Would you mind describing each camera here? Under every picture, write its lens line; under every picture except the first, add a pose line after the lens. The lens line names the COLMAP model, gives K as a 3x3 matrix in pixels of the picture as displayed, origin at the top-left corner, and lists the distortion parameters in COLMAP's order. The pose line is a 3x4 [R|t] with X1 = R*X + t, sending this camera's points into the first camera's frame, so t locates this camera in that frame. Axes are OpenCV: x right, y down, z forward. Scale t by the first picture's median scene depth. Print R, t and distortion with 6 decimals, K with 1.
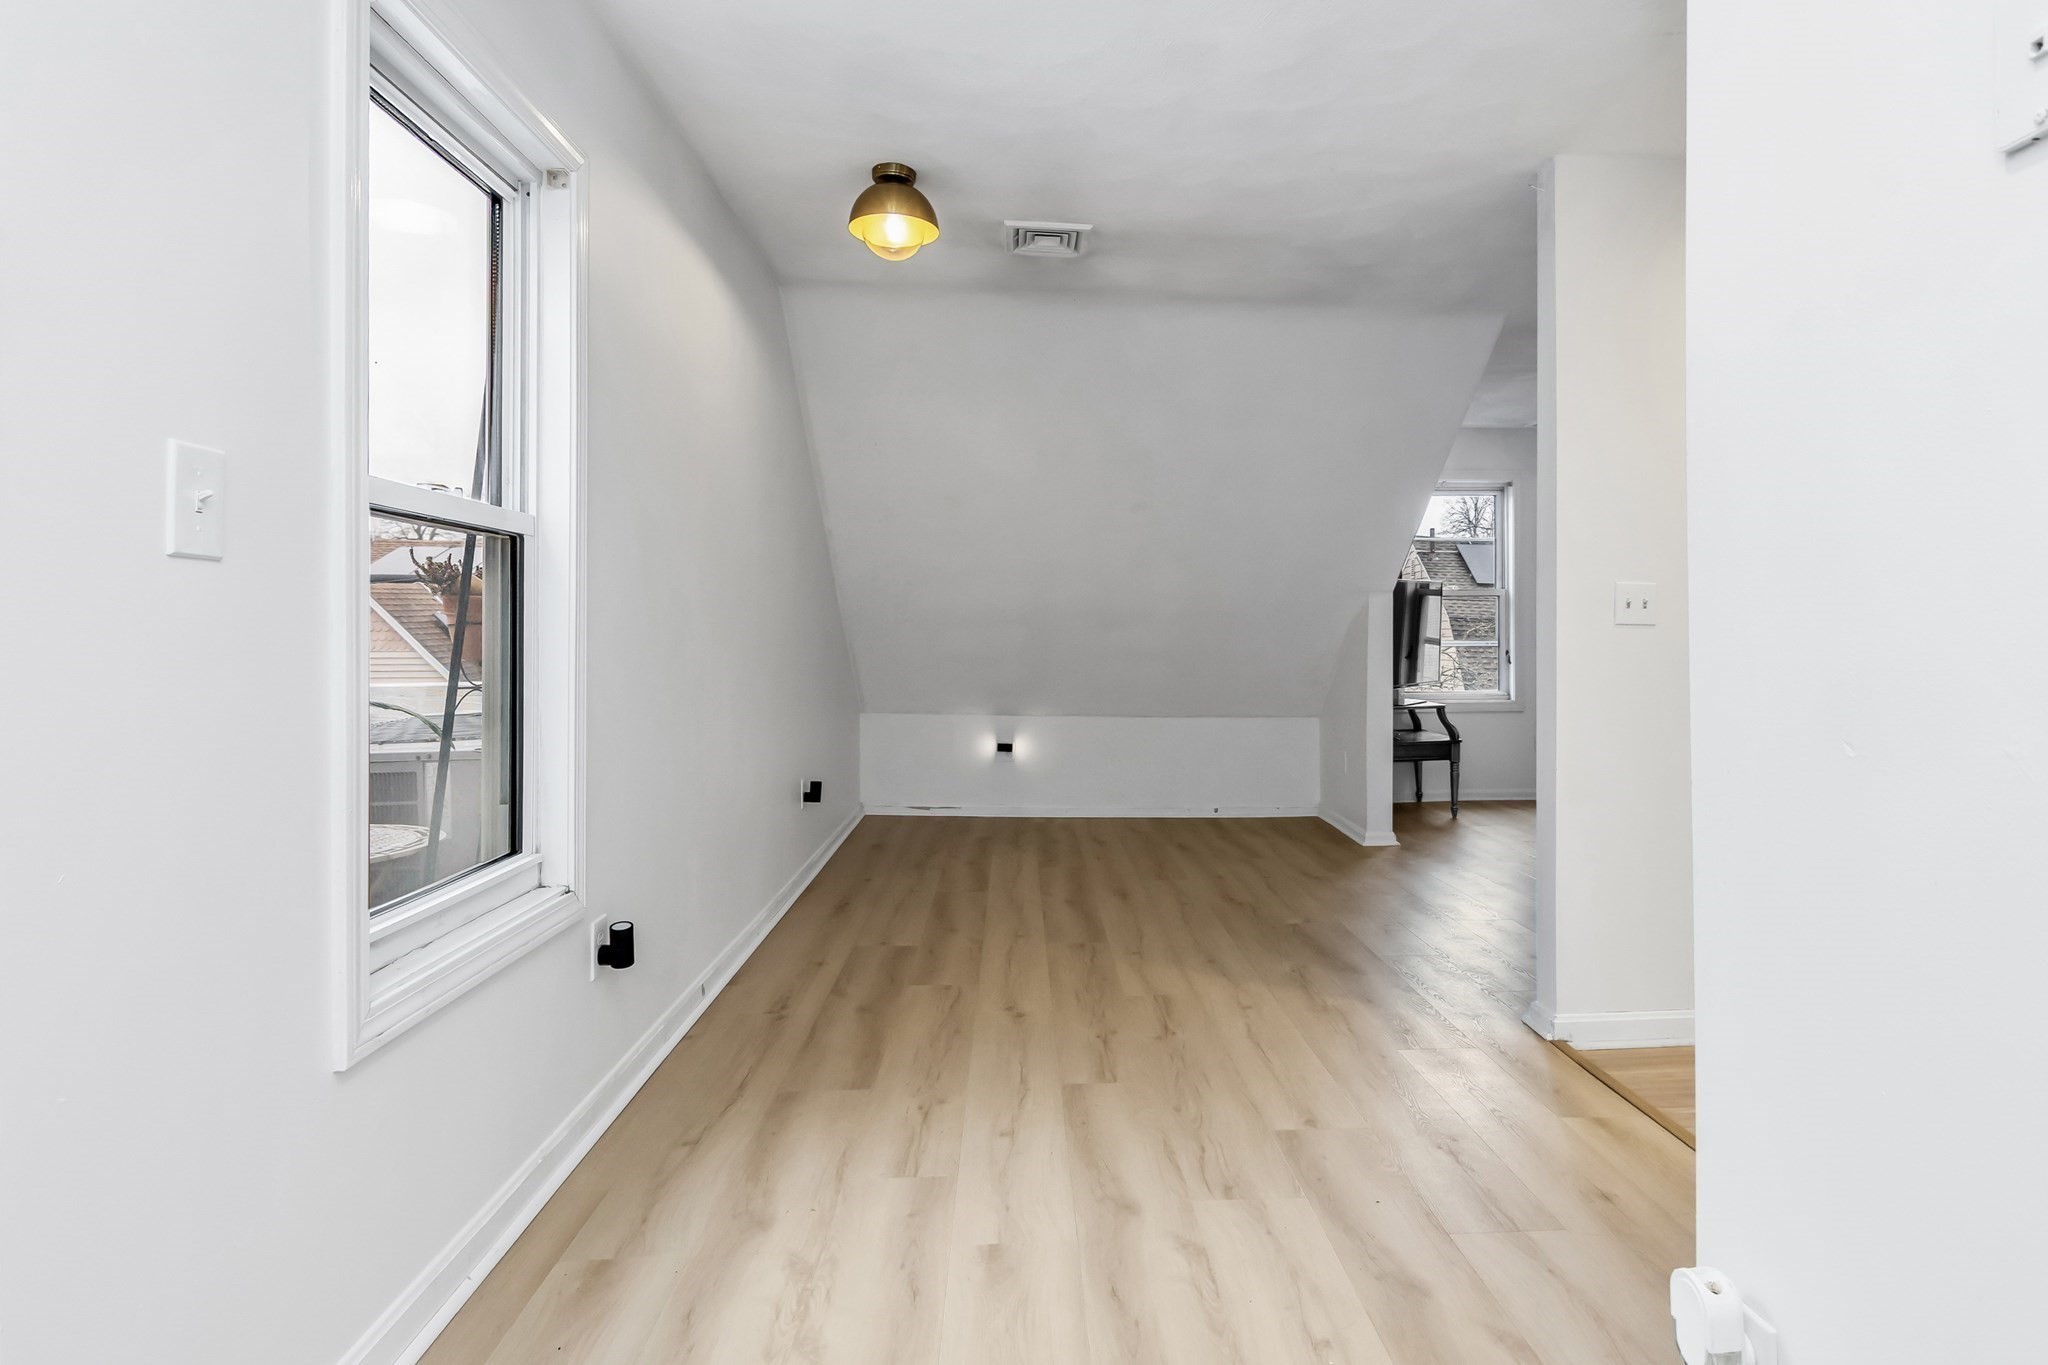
lens RADIAL K [[1076.2, 0, 1110.8], [0, 1076.2, 608.4], [0, 0, 1]] dist [0.044316, 0.000193]
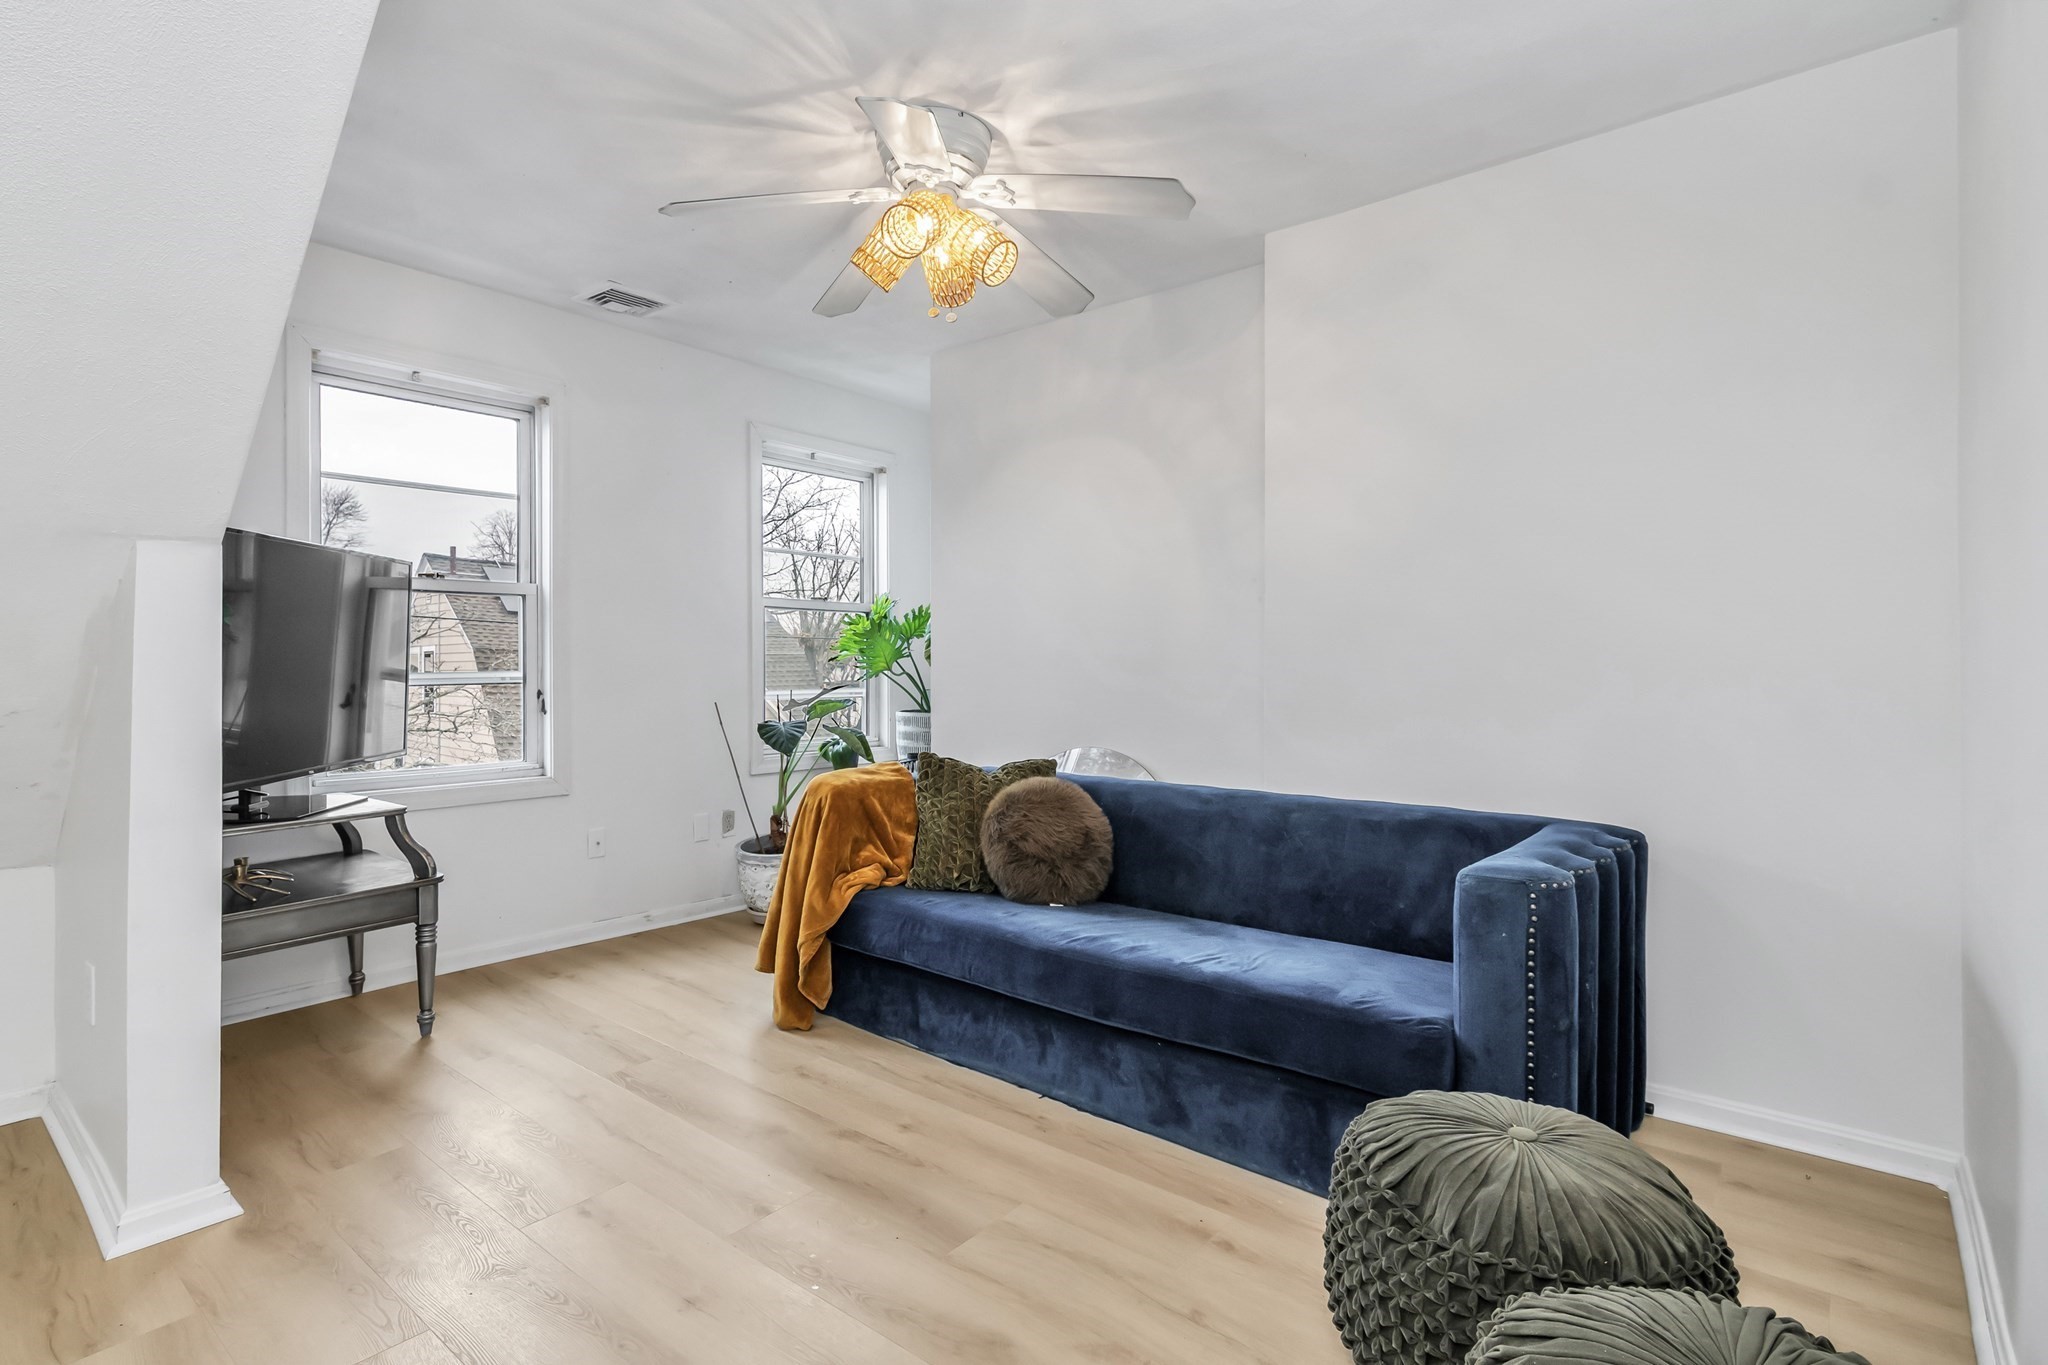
lens RADIAL K [[991.9, 0, 1008.3], [0, 991.9, 688.2], [0, 0, 1]] dist [0.004305, 0.000306]
pose [[0.703330, -0.011713, 0.710767, 0.186647], [-0.019768, 0.999155, 0.036027, 0.015757], [-0.710588, -0.039389, 0.702505, 0.508089]]
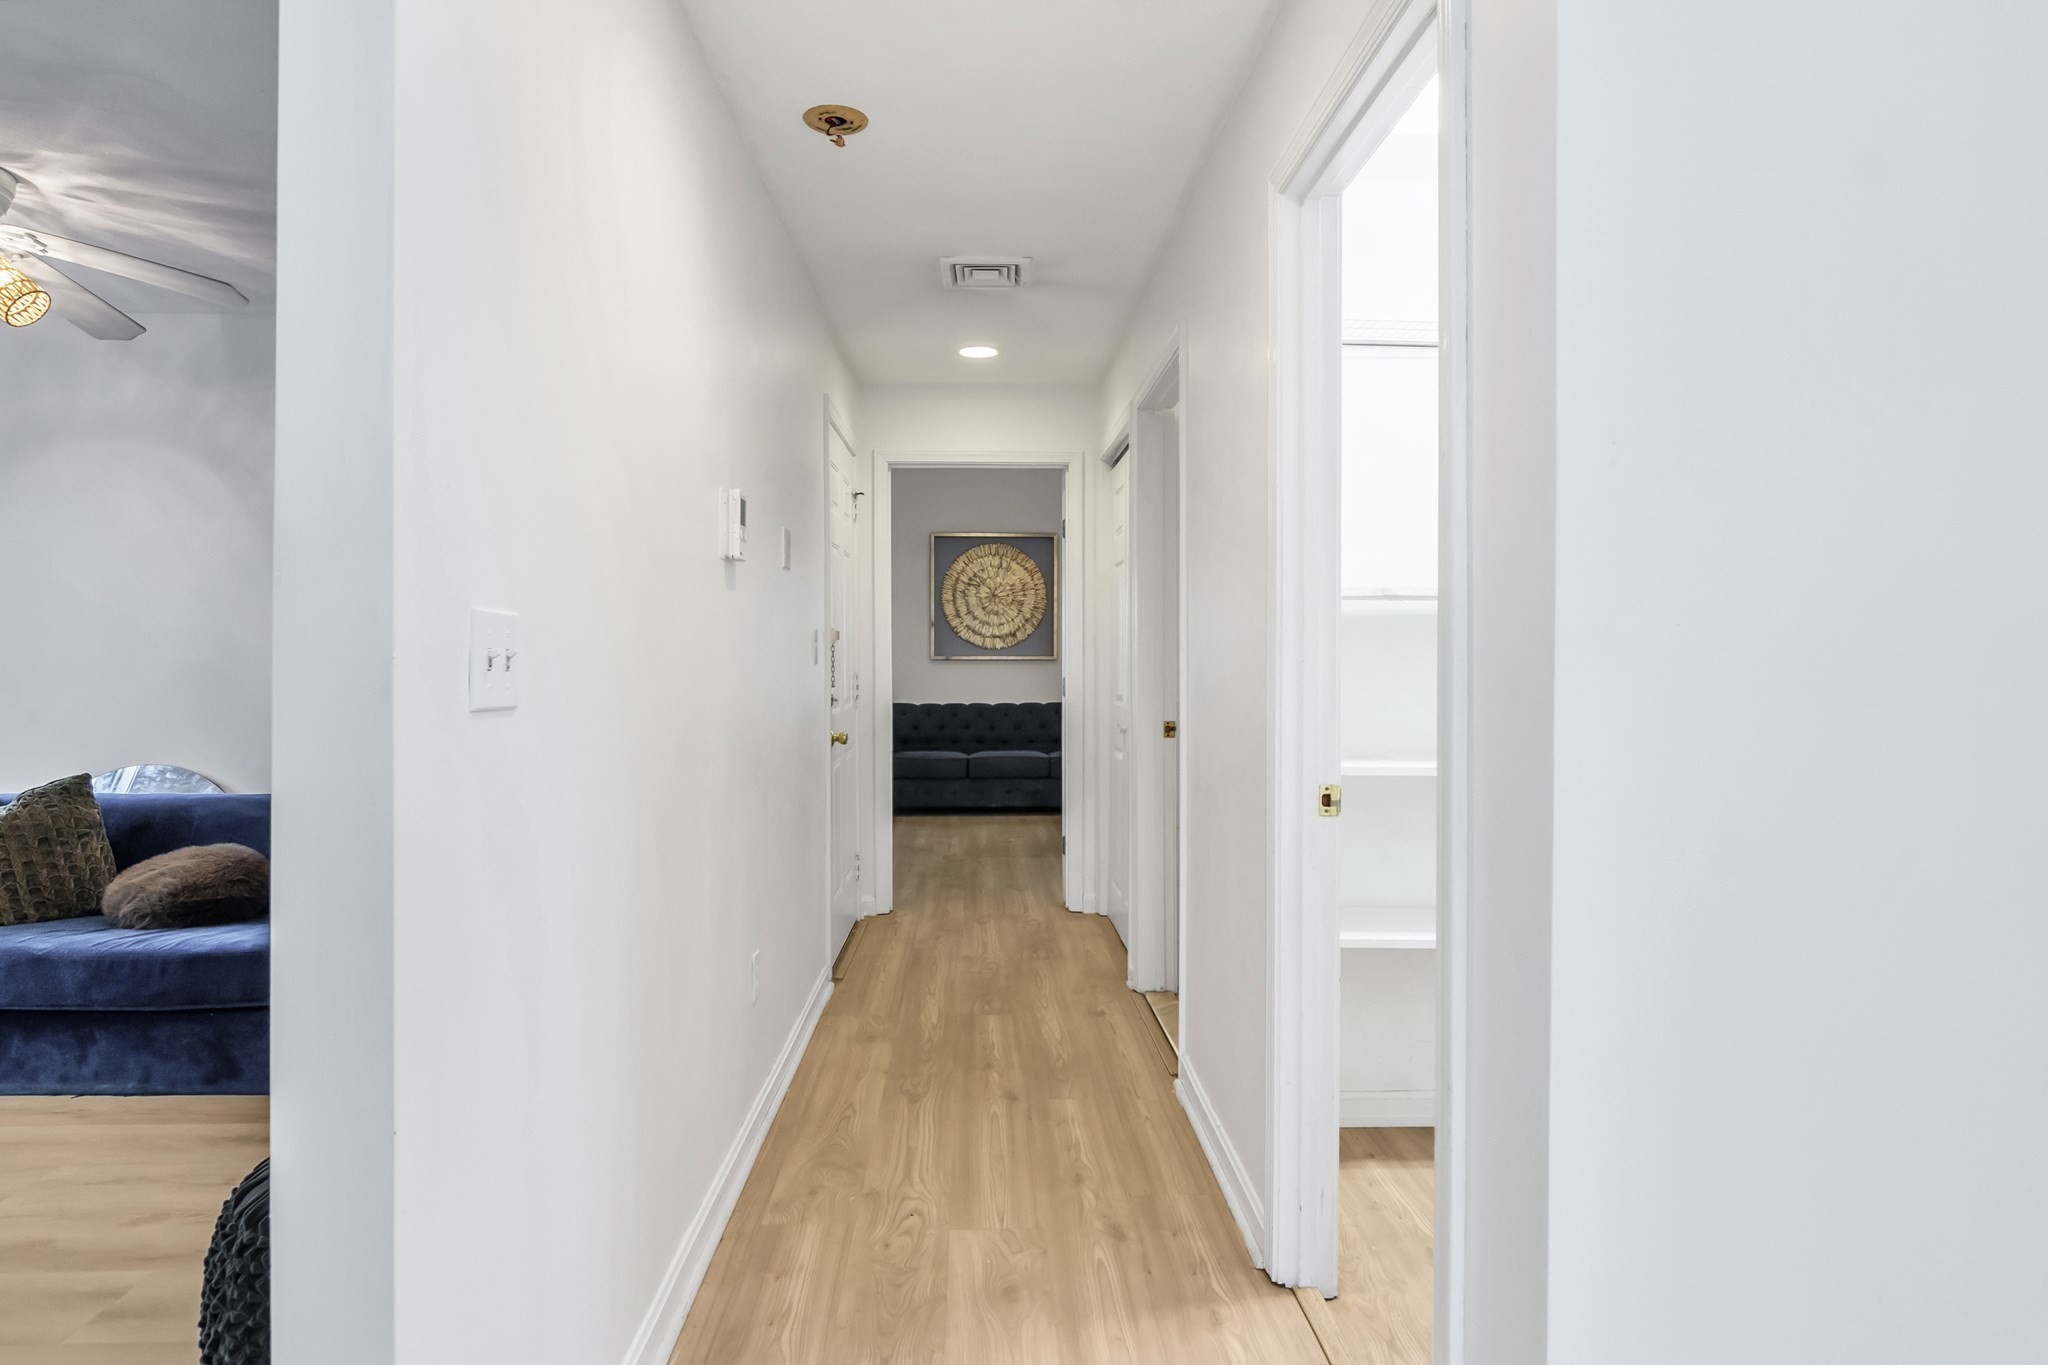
lens RADIAL K [[1113.1, 0, 1014.1], [0, 1113.1, 653.6], [0, 0, 1]] dist [-0.001130, 0.000062]
pose [[0.045665, 0.001959, 0.998955, 0.026401], [-0.026706, 0.999643, -0.000740, -0.005213], [-0.998600, -0.026645, 0.045701, 0.362732]]
